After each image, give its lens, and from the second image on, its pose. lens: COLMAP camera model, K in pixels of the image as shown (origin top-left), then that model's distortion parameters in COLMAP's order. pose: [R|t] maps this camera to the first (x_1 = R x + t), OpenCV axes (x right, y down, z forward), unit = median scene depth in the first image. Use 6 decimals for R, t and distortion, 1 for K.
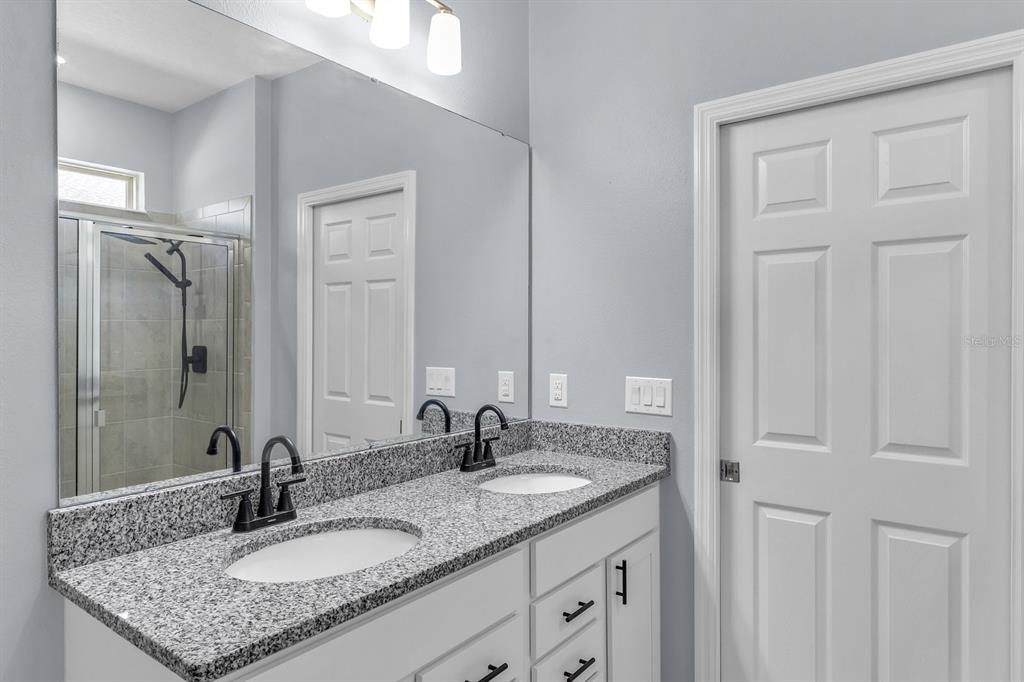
lens RADIAL K [[613.5, 0, 512.0], [0, 613.5, 341.0], [0, 0, 1]] dist [0.004157, 0.000845]
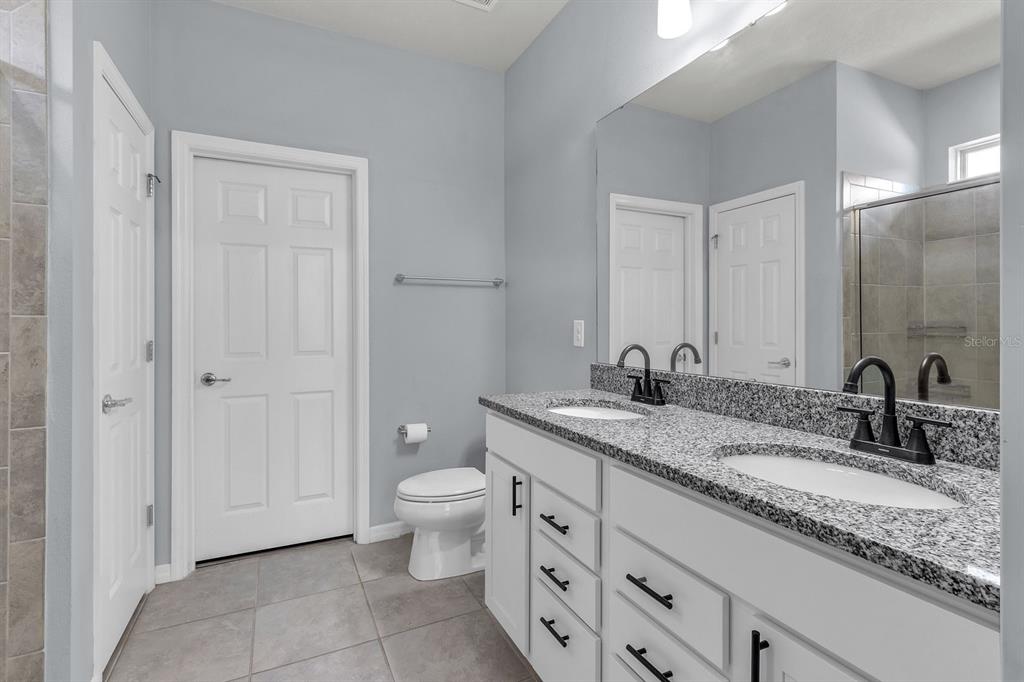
lens RADIAL K [[479.7, 0, 509.9], [0, 479.7, 327.2], [0, 0, 1]] dist [0.002540, 0.000426]
pose [[-0.457115, 0.004810, -0.889395, 0.767808], [-0.009045, 0.999909, 0.010056, 0.090857], [0.889362, 0.012642, -0.457030, 1.144695]]
